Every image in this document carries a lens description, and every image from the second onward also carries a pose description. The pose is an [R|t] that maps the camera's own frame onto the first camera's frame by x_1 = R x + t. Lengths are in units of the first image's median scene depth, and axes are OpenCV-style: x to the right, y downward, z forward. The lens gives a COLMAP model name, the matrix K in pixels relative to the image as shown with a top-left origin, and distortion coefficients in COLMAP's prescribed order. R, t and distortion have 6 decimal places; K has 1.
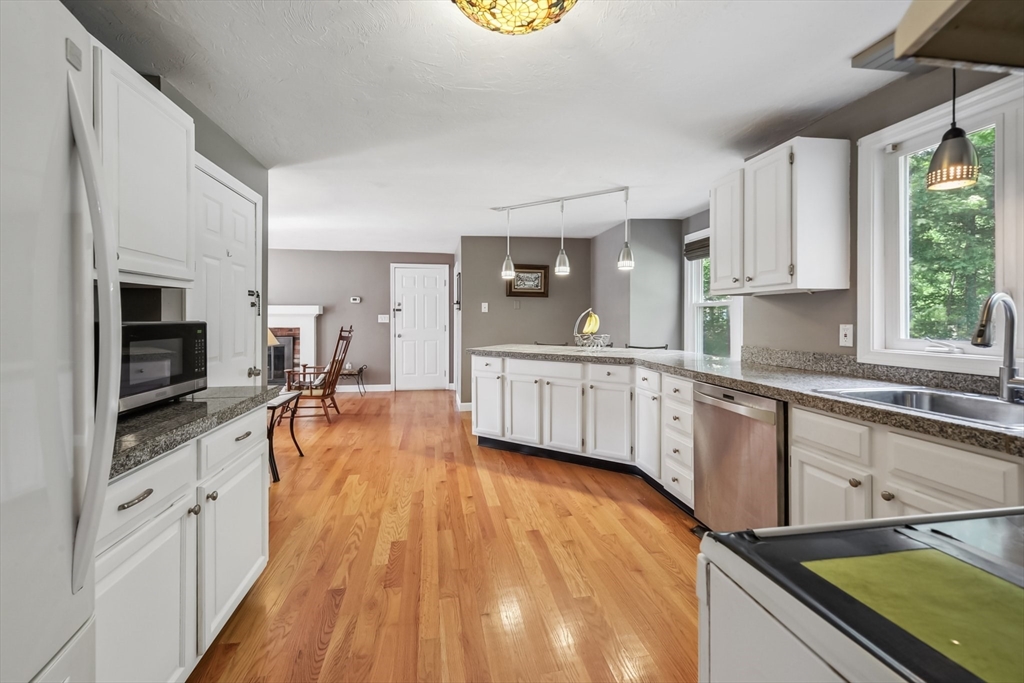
lens RADIAL K [[428.5, 0, 501.1], [0, 428.5, 313.3], [0, 0, 1]] dist [0.001019, -0.000046]
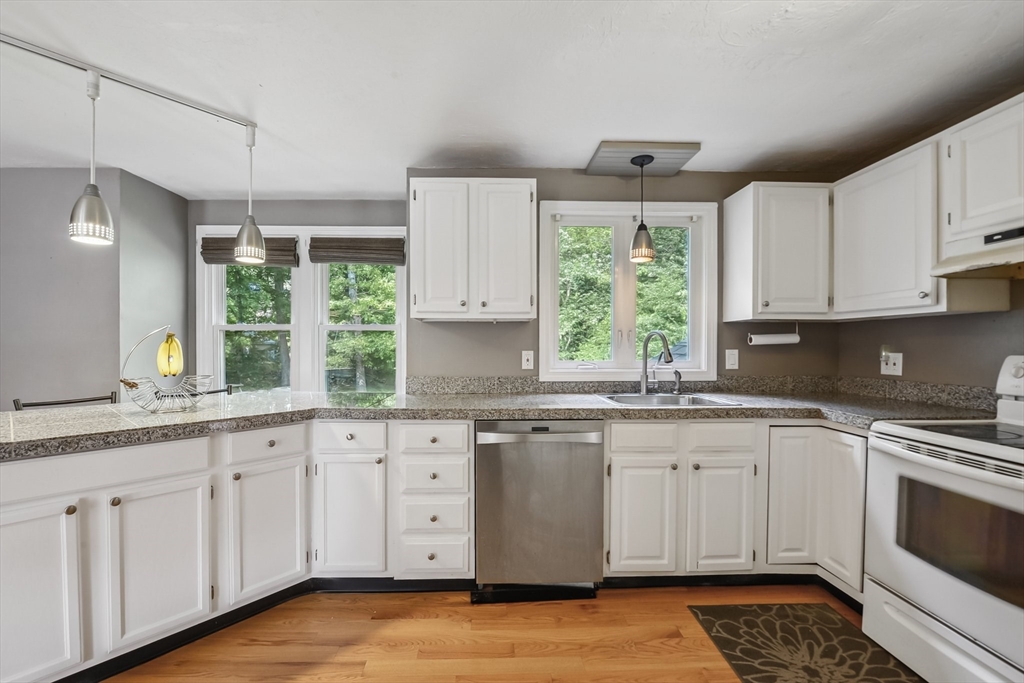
lens RADIAL K [[429.5, 0, 500.1], [0, 429.5, 348.5], [0, 0, 1]] dist [-0.013759, -0.000031]
pose [[0.128824, -0.003827, 0.991660, -0.339203], [-0.010951, 0.999926, 0.005282, 0.011766], [-0.991607, -0.011540, 0.128773, 0.794867]]
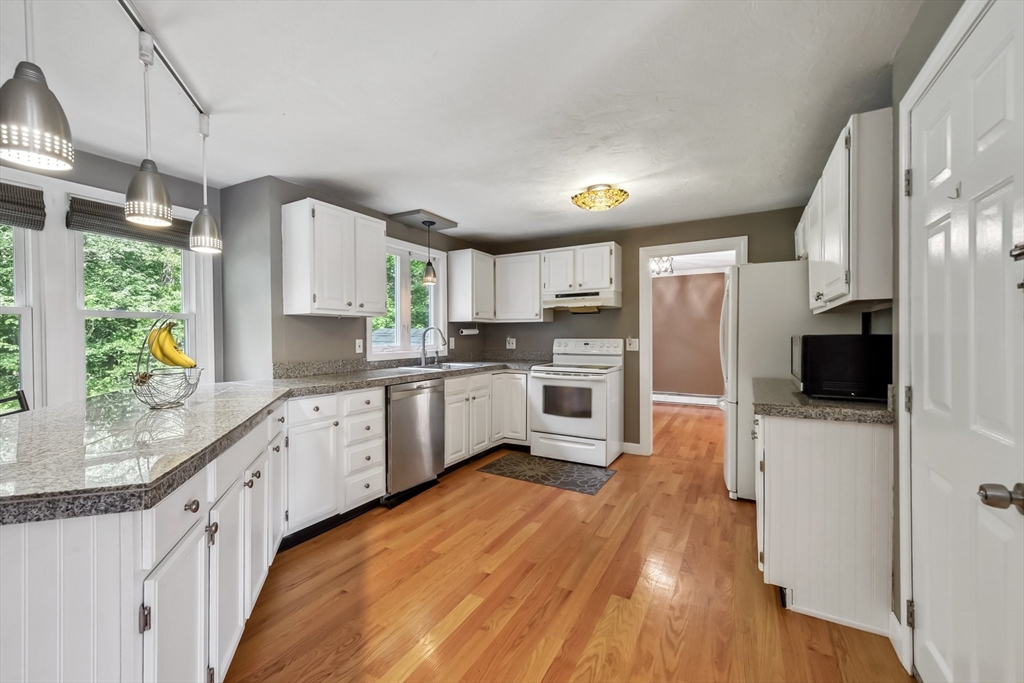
lens RADIAL K [[422.0, 0, 498.7], [0, 422.0, 333.9], [0, 0, 1]] dist [0.002511, 0.000163]
pose [[-0.774506, 0.006333, 0.632535, -0.527739], [-0.002441, 0.999913, -0.013000, 0.020978], [-0.632562, -0.011613, -0.774423, 1.638625]]
